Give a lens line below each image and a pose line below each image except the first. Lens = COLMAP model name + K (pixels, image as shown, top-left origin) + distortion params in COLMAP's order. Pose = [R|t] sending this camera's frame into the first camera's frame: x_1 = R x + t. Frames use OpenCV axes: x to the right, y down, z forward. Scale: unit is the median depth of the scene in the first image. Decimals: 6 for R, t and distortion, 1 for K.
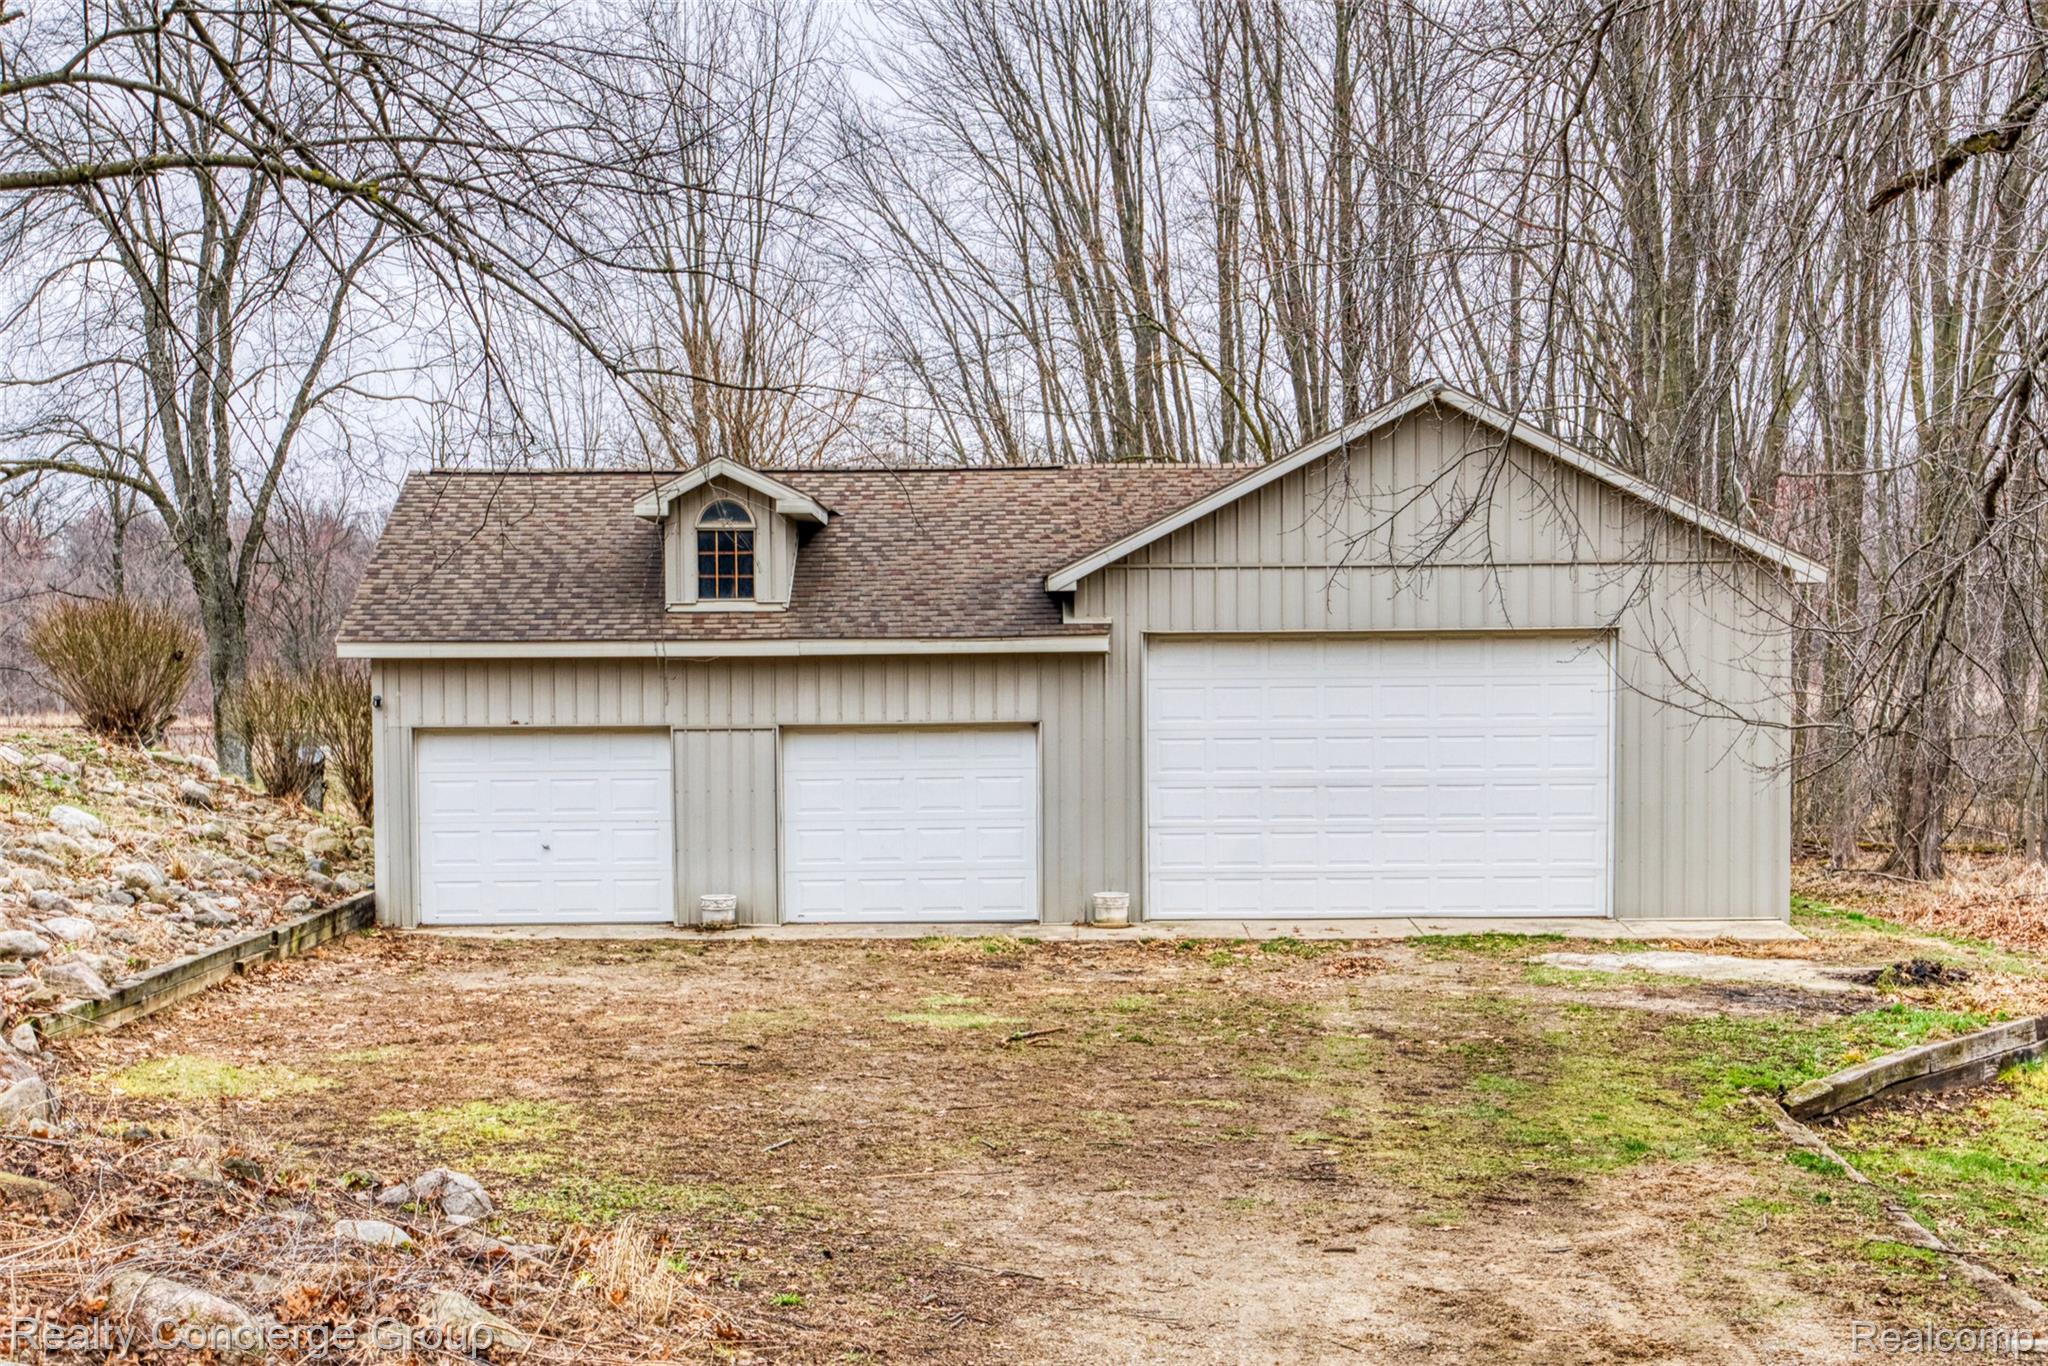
lens RADIAL K [[3088.5, 0, 1023.8], [0, 3088.5, 862.1], [0, 0, 1]] dist [0.027142, 0.108565]
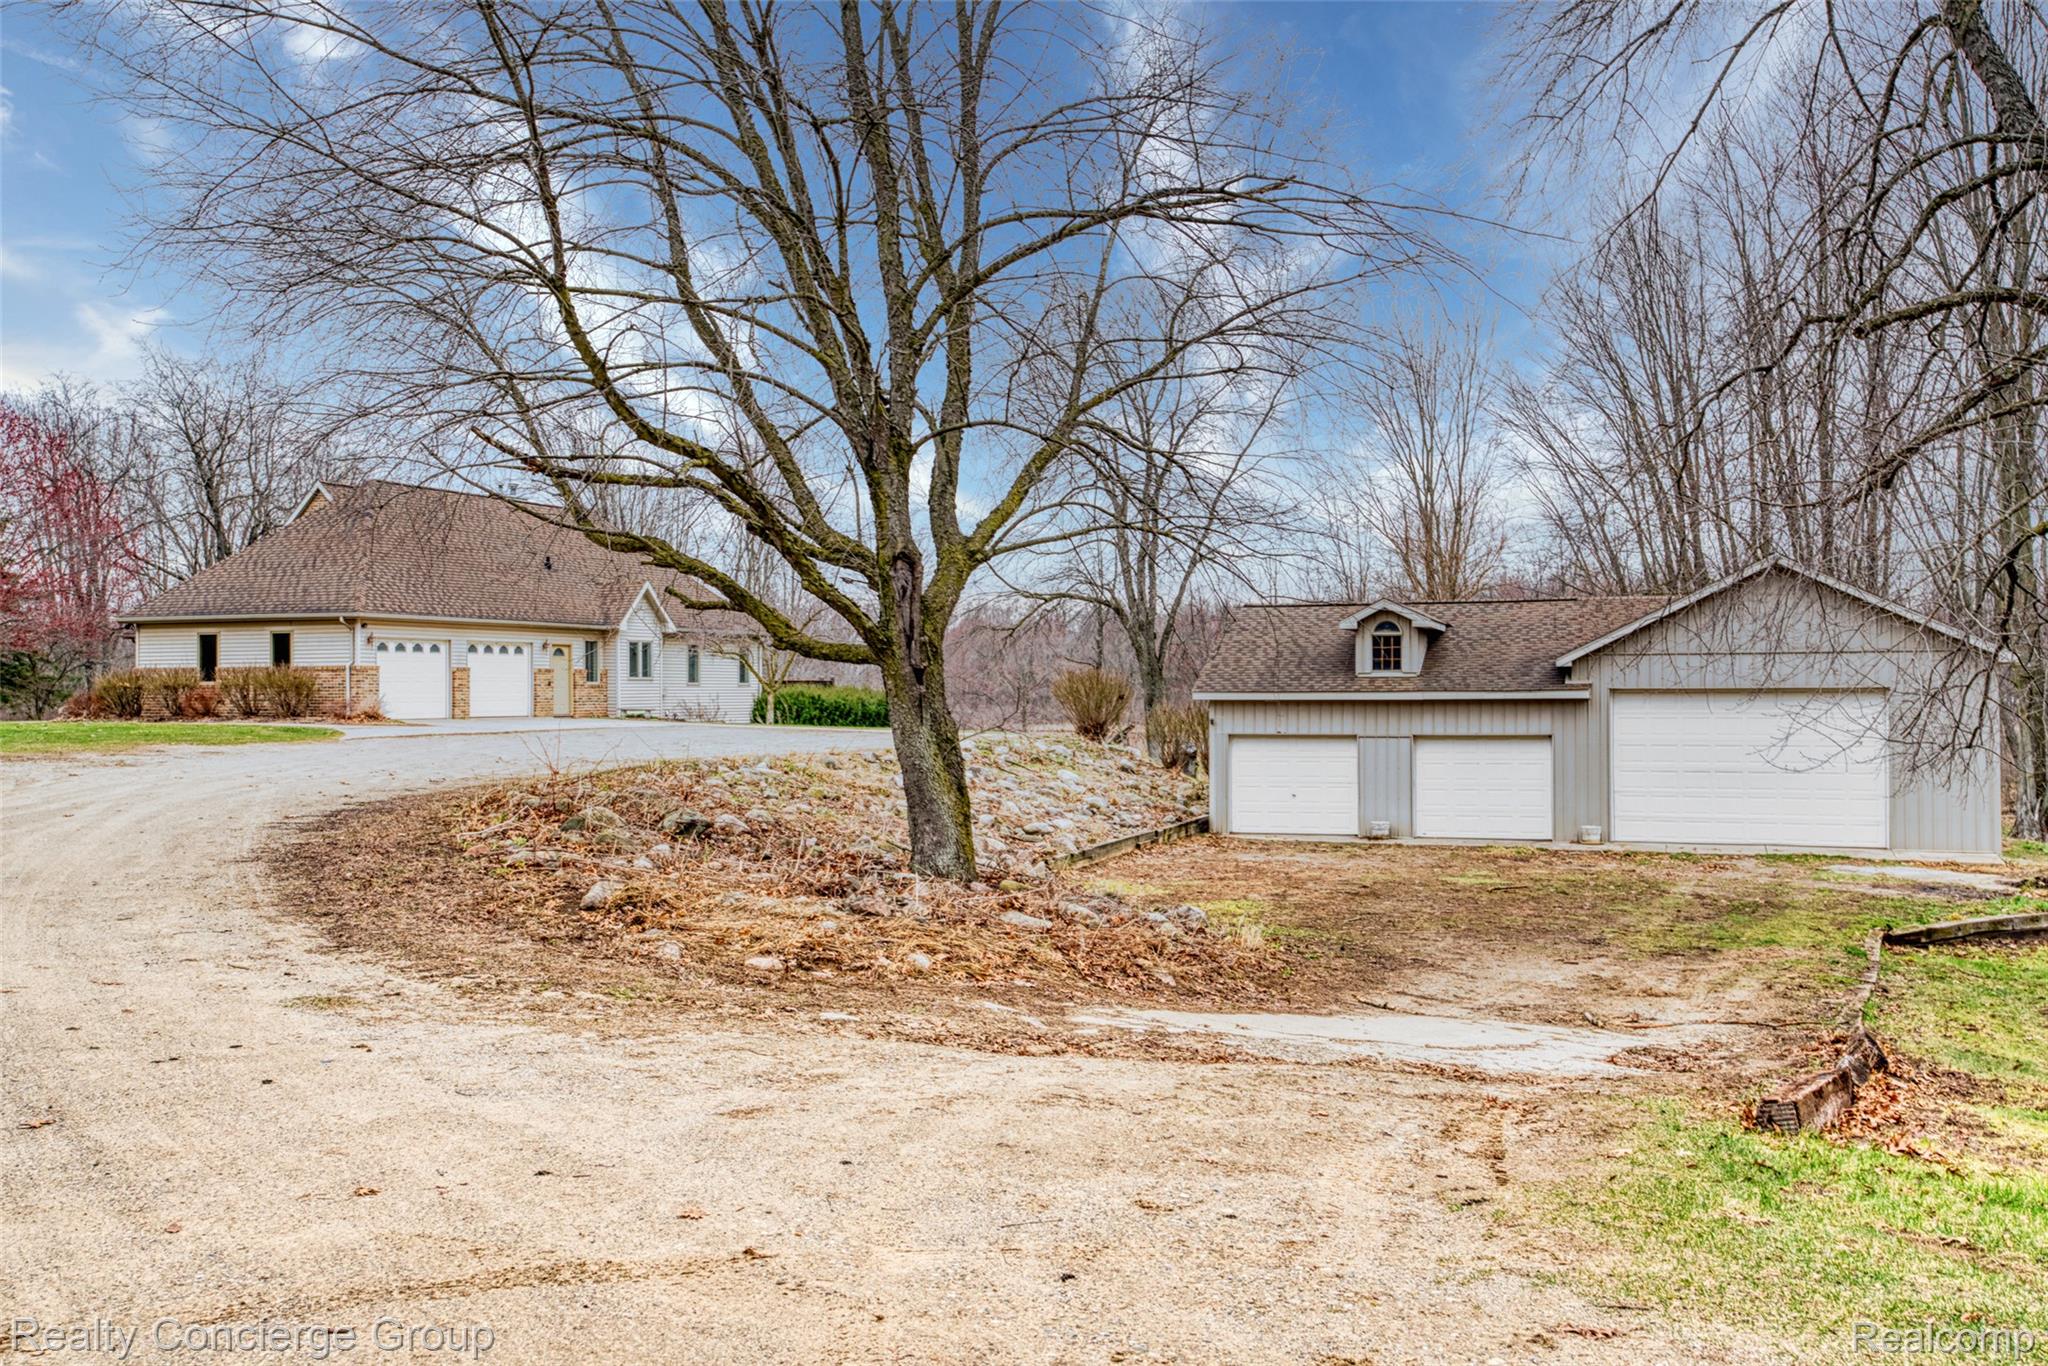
lens RADIAL K [[1968.2, 0, 1024.0], [0, 1968.2, 683.0], [0, 0, 1]] dist [0.012600, 0.009732]
pose [[0.946975, 0.003433, -0.321289, 0.087523], [-0.025779, 0.997531, -0.065321, 0.010383], [0.320272, 0.070139, 0.944726, -0.256181]]
